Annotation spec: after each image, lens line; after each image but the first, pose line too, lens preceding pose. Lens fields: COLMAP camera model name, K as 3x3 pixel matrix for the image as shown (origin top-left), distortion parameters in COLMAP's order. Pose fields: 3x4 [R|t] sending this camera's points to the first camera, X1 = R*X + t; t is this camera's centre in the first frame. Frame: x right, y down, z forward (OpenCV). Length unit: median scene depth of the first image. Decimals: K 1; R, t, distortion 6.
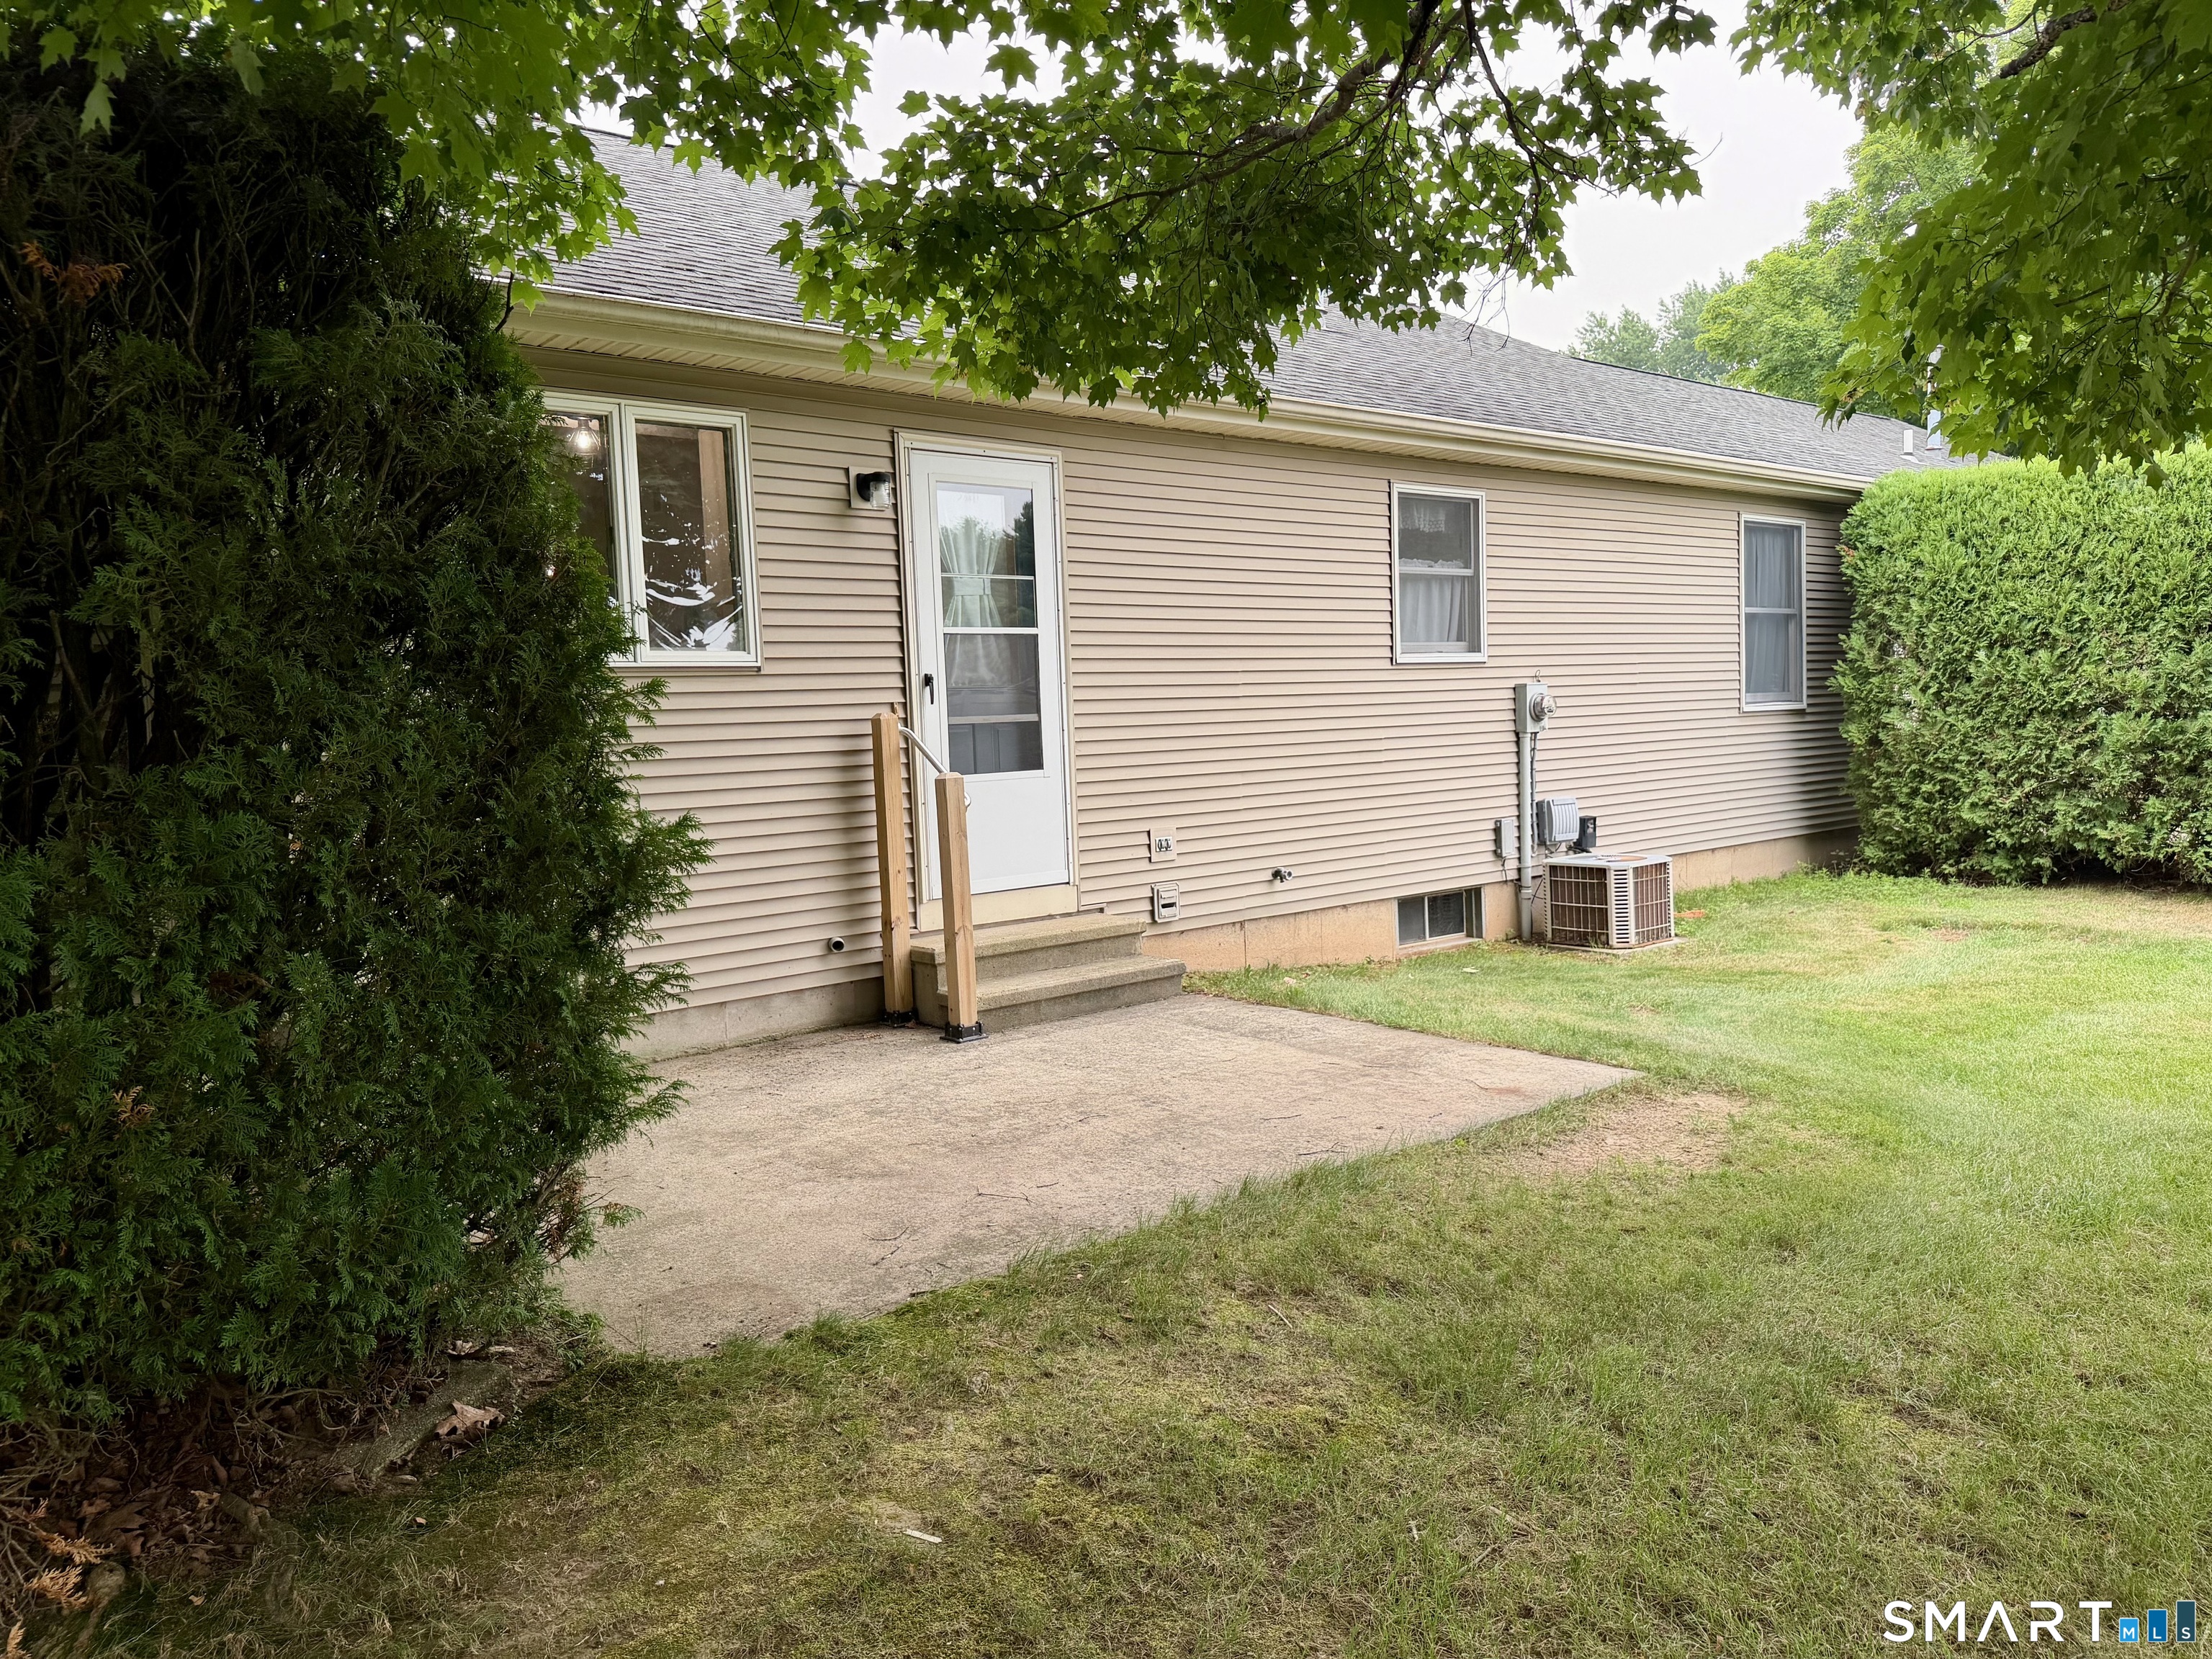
lens RADIAL K [[1536.7, 0, 1106.0], [0, 1536.7, 829.5], [0, 0, 1]] dist [0.085533, -0.087155]
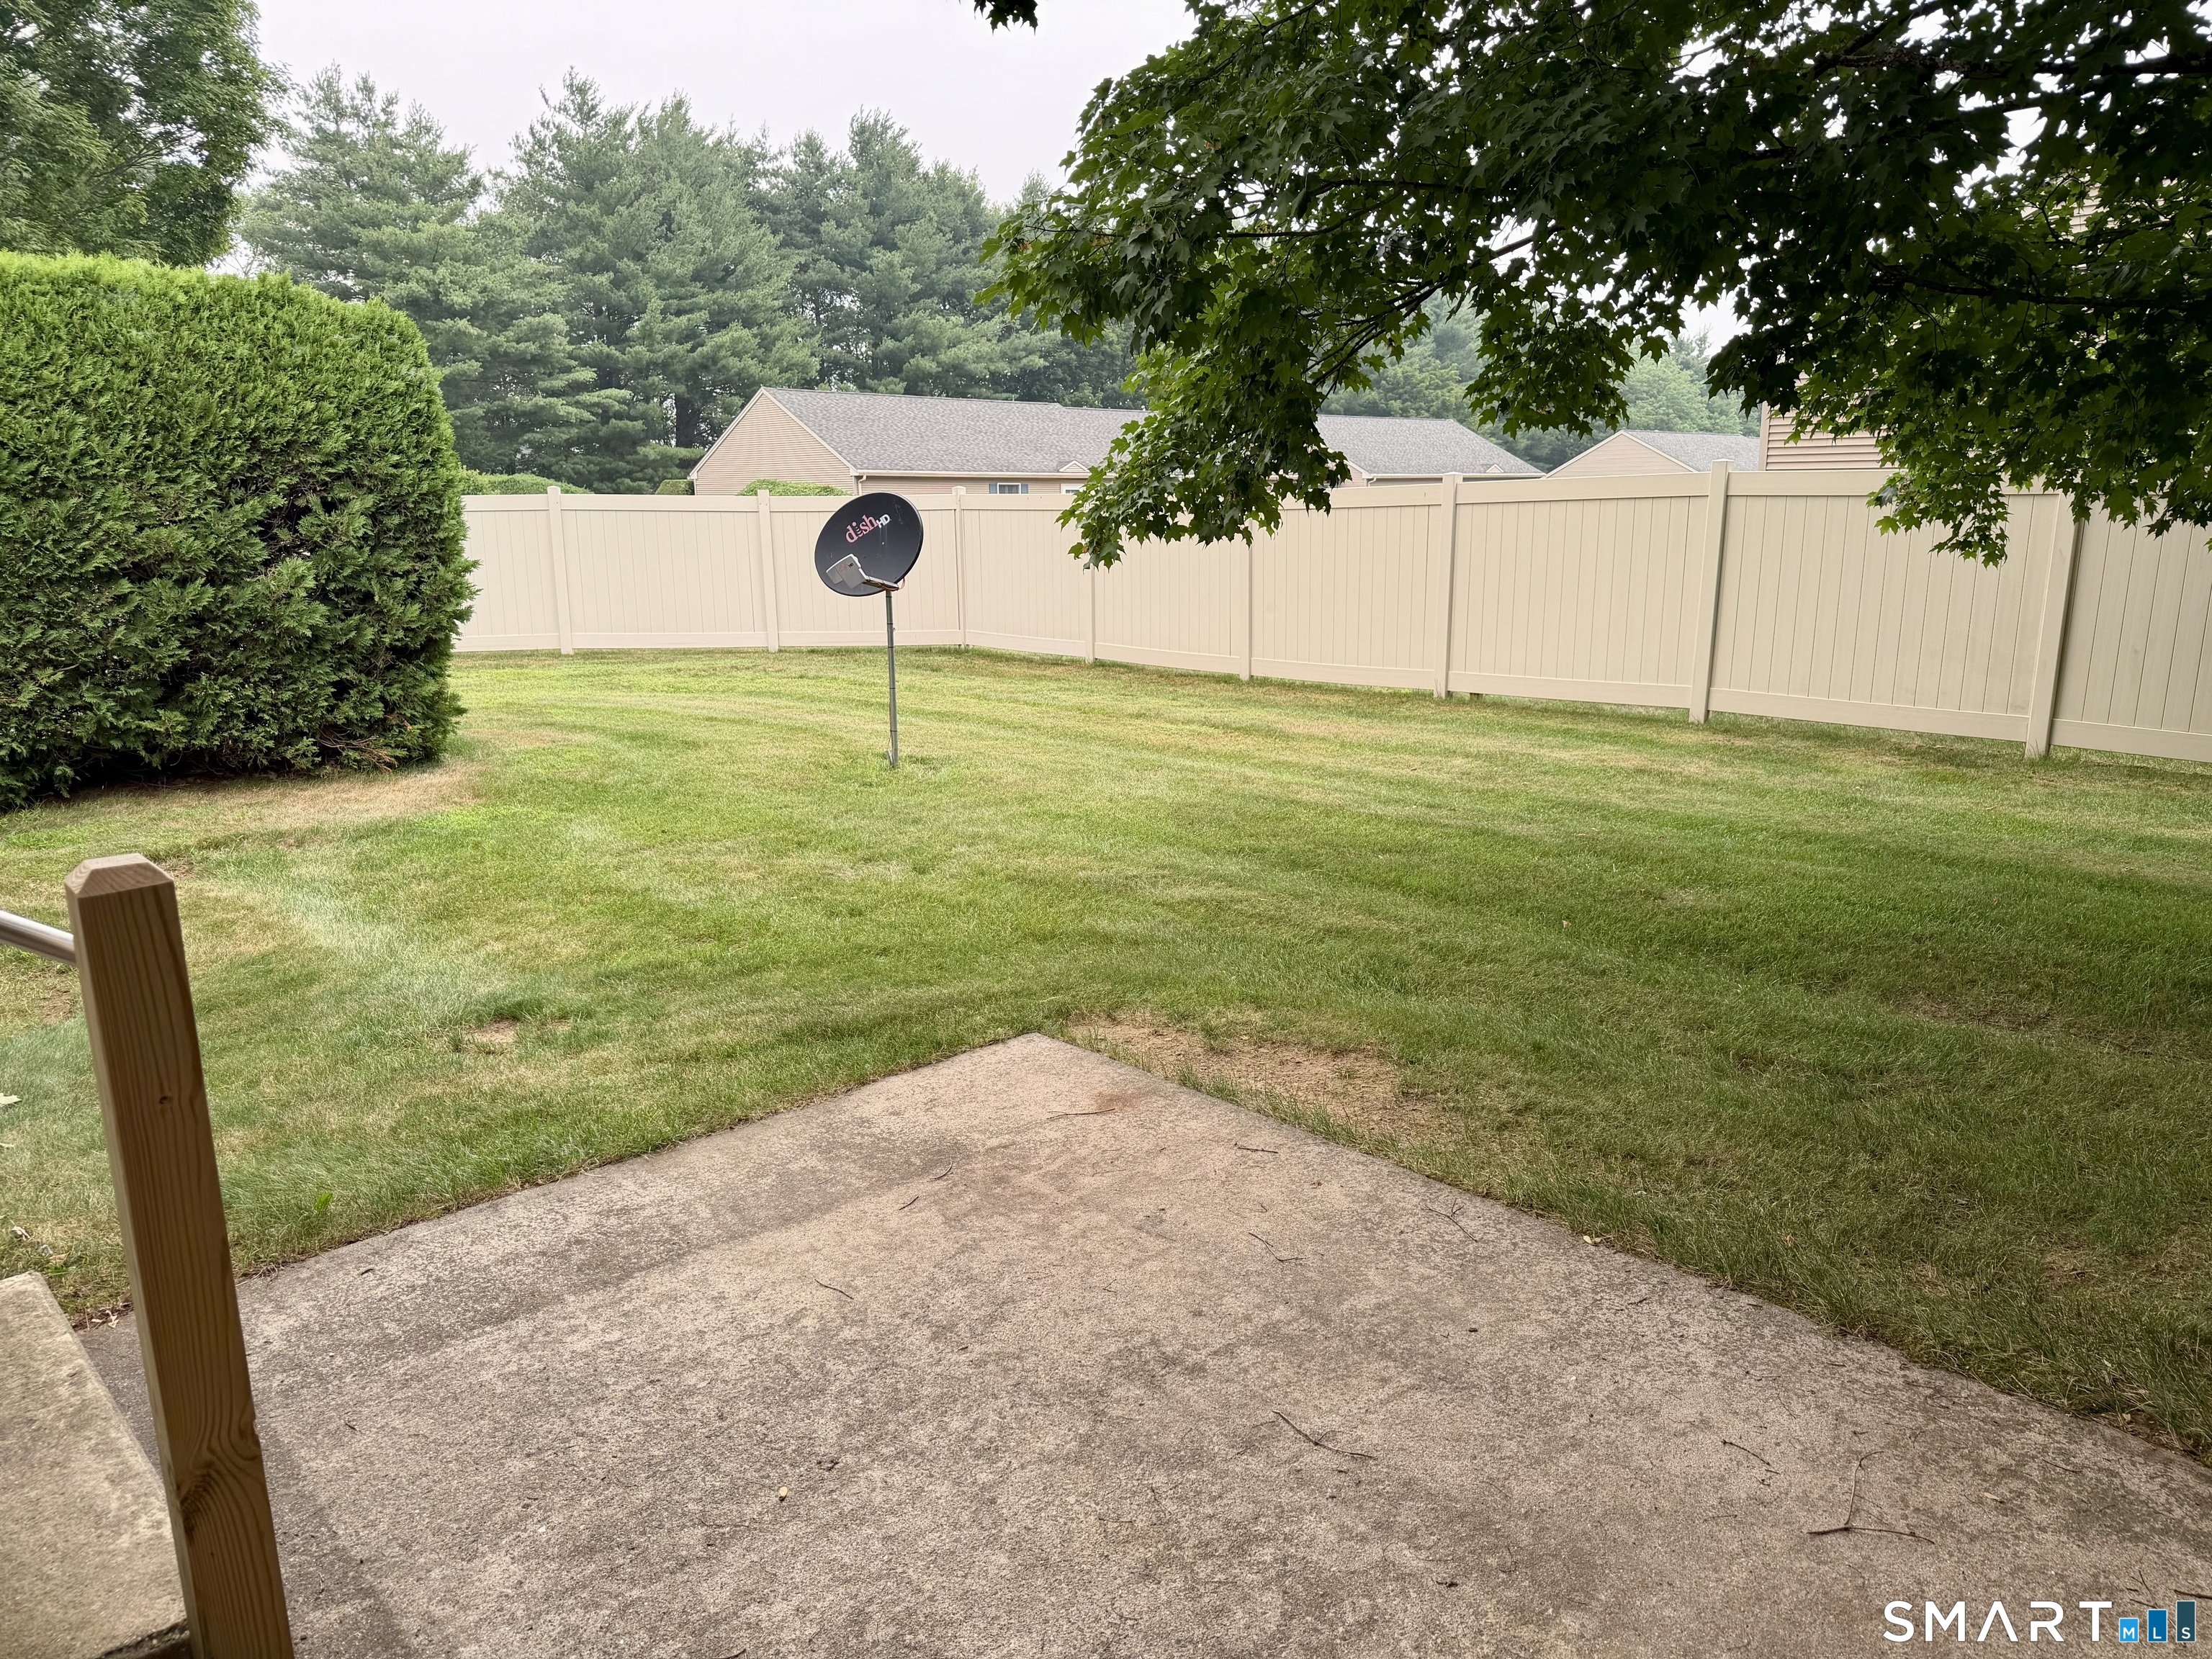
lens RADIAL K [[1536.7, 0, 1106.0], [0, 1536.7, 829.5], [0, 0, 1]] dist [0.085533, -0.087155]
pose [[-0.079285, -0.175022, 0.981367, -0.432441], [0.086594, 0.979536, 0.181691, -0.092870], [-0.993084, 0.099386, -0.062506, 1.001977]]
